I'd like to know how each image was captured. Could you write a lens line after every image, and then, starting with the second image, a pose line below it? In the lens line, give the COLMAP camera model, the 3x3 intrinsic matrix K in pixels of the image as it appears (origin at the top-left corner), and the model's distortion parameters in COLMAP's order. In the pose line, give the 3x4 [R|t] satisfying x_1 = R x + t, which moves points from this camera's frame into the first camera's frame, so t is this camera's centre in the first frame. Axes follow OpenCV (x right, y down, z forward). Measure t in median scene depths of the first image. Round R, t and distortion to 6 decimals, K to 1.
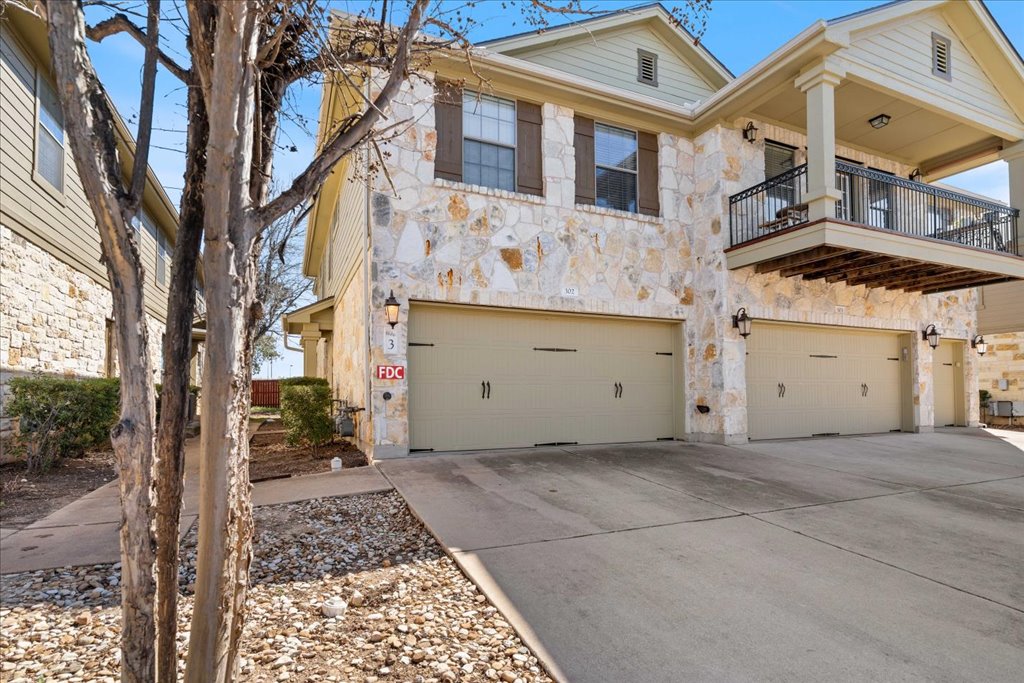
lens RADIAL K [[489.7, 0, 508.9], [0, 489.7, 387.7], [0, 0, 1]] dist [-0.000894, -0.000323]
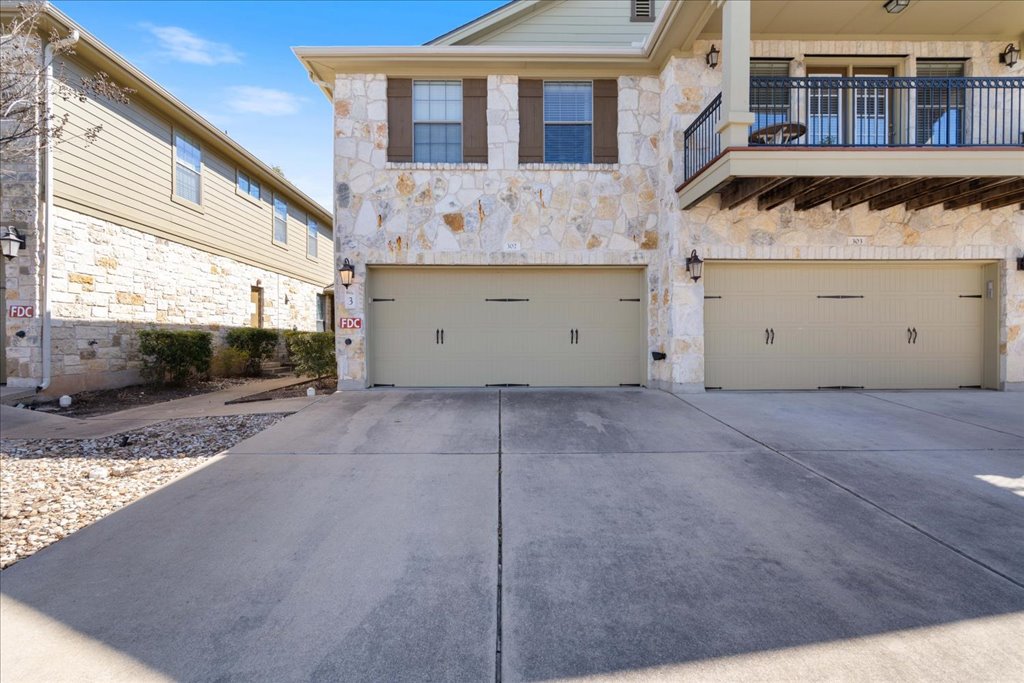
lens RADIAL K [[462.3, 0, 513.6], [0, 462.3, 346.5], [0, 0, 1]] dist [0.001832, -0.001030]
pose [[0.925682, 0.008098, -0.378217, 0.514443], [0.004235, 0.999486, 0.031764, -0.005905], [0.378280, -0.031005, 0.925172, 0.039199]]
